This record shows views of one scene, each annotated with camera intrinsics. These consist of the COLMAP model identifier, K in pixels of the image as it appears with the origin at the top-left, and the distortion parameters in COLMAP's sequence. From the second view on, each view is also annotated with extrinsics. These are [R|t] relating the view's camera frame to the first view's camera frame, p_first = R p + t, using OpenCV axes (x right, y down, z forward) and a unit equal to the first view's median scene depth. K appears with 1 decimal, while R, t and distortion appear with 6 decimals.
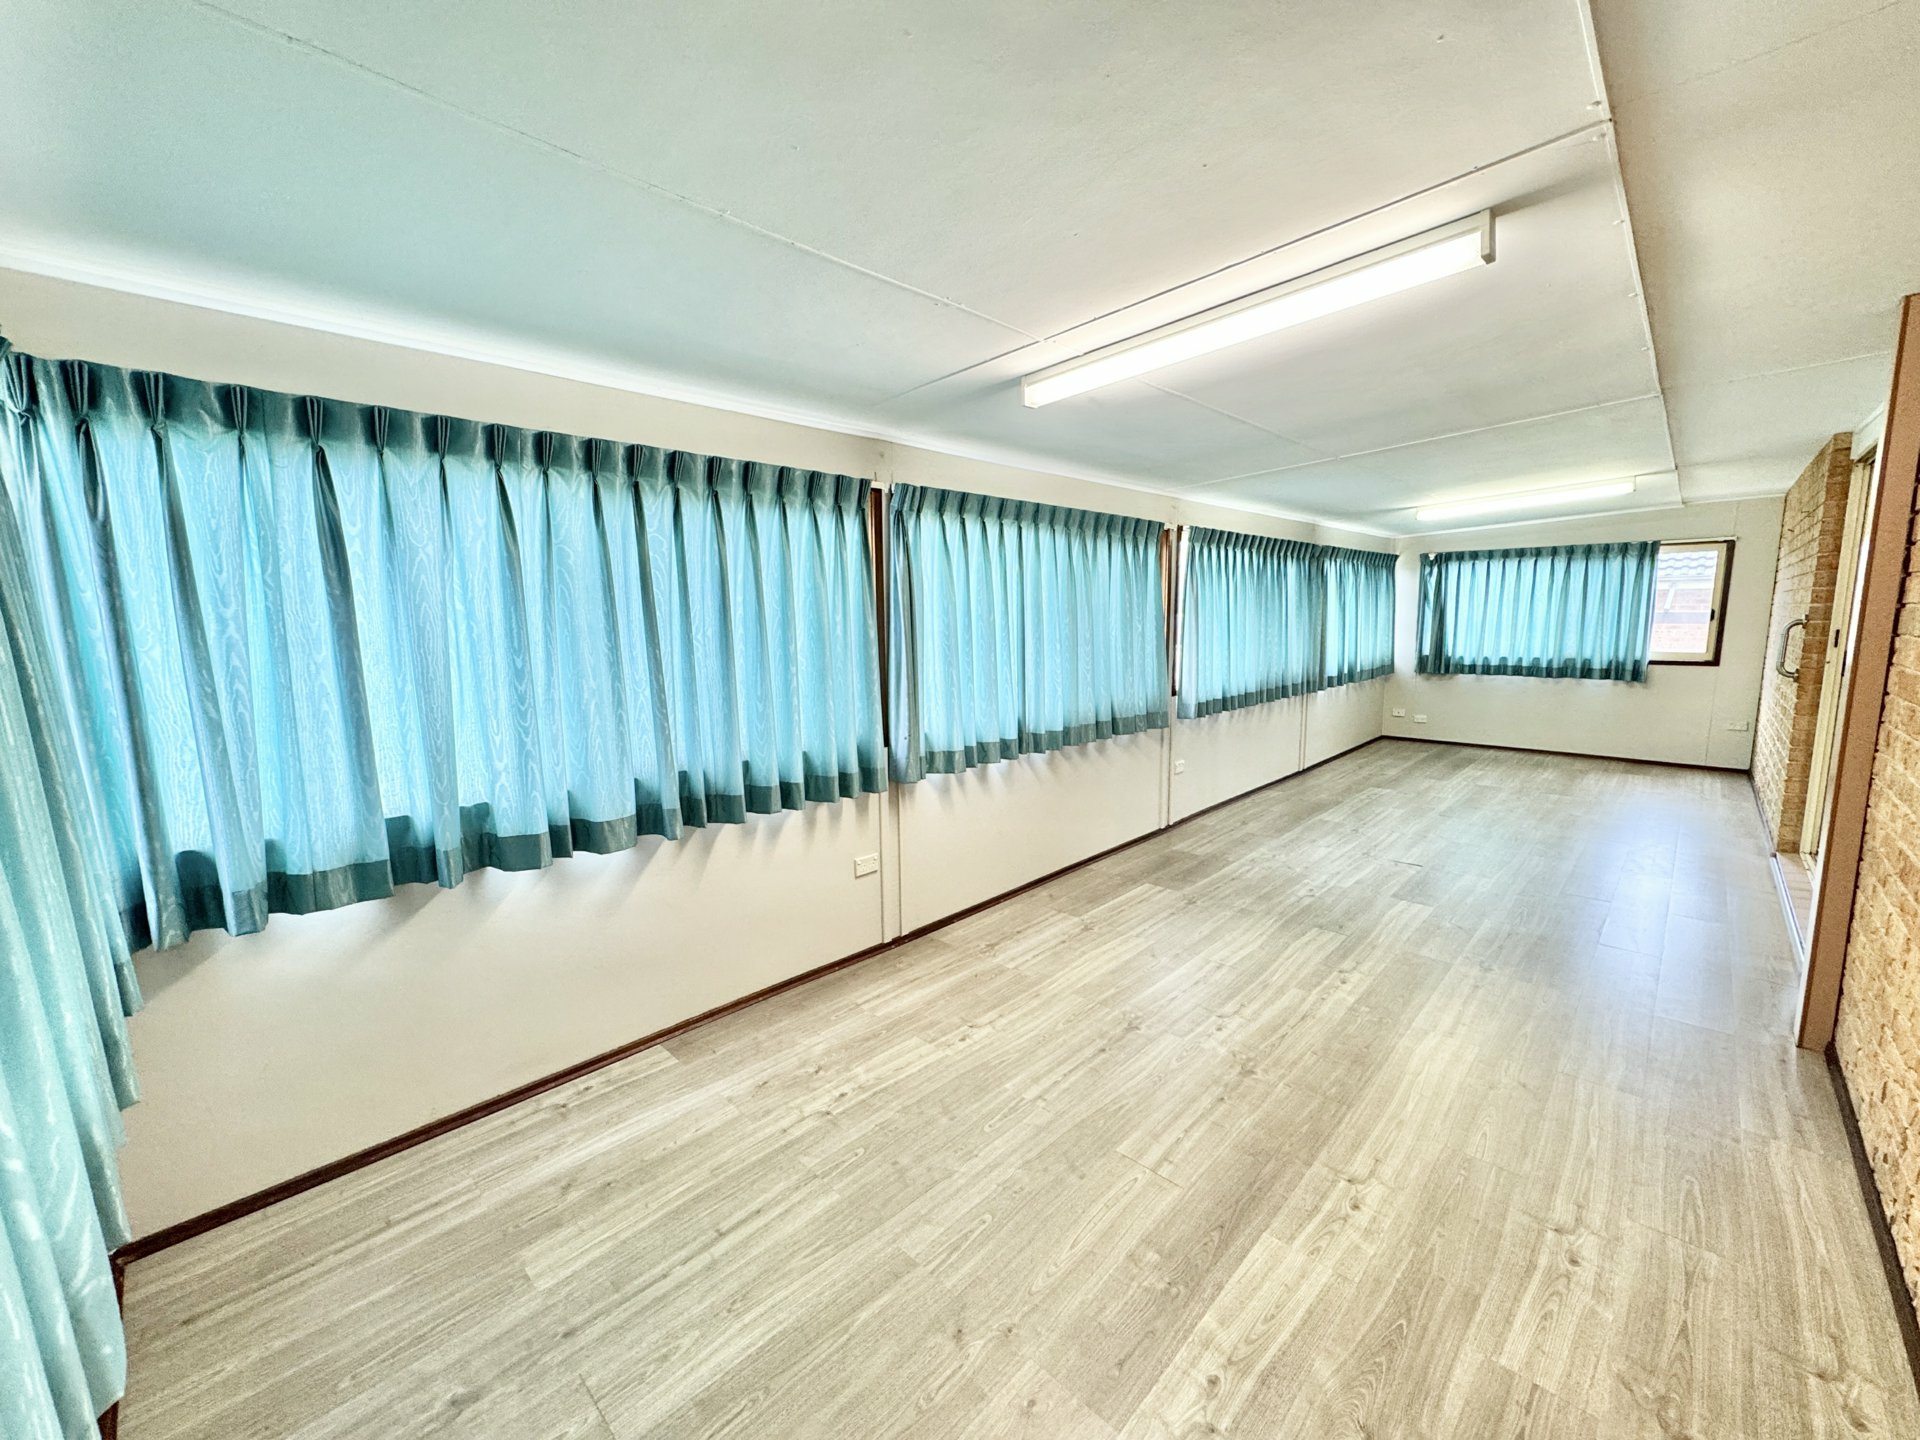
lens RADIAL K [[764.0, 0, 960.0], [0, 764.0, 720.0], [0, 0, 1]] dist [-0.001009, 0.000100]
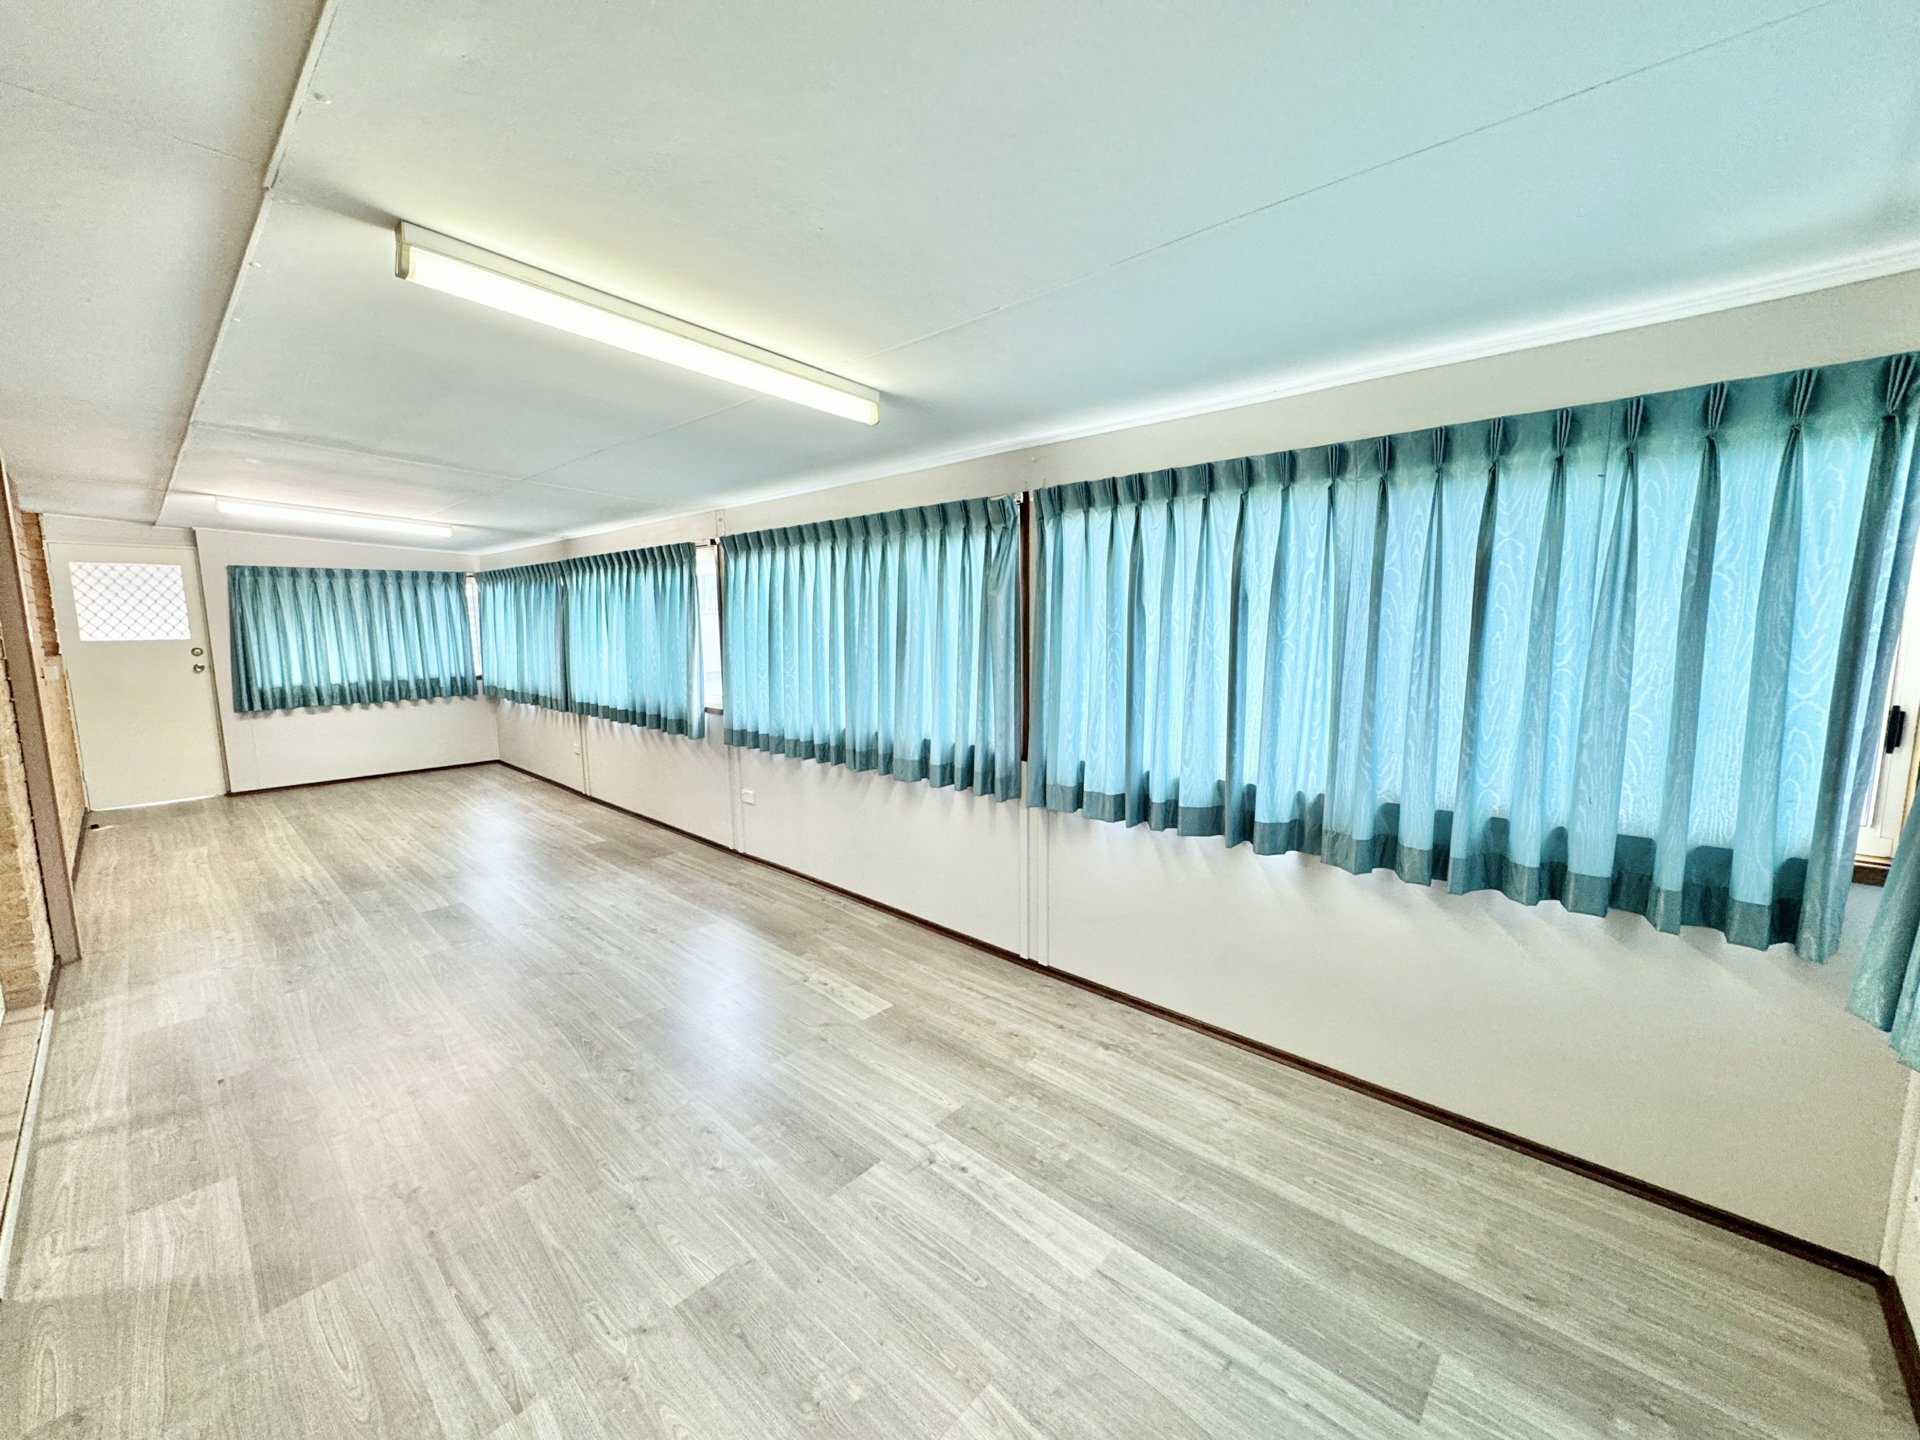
lens RADIAL K [[745.3, 0, 960.0], [0, 745.3, 720.0], [0, 0, 1]] dist [-0.016198, -0.000001]
pose [[0.037066, 0.139127, -0.989581, 1.213219], [-0.137285, 0.981581, 0.132860, -0.189267], [0.989838, 0.130930, 0.055483, 1.235436]]
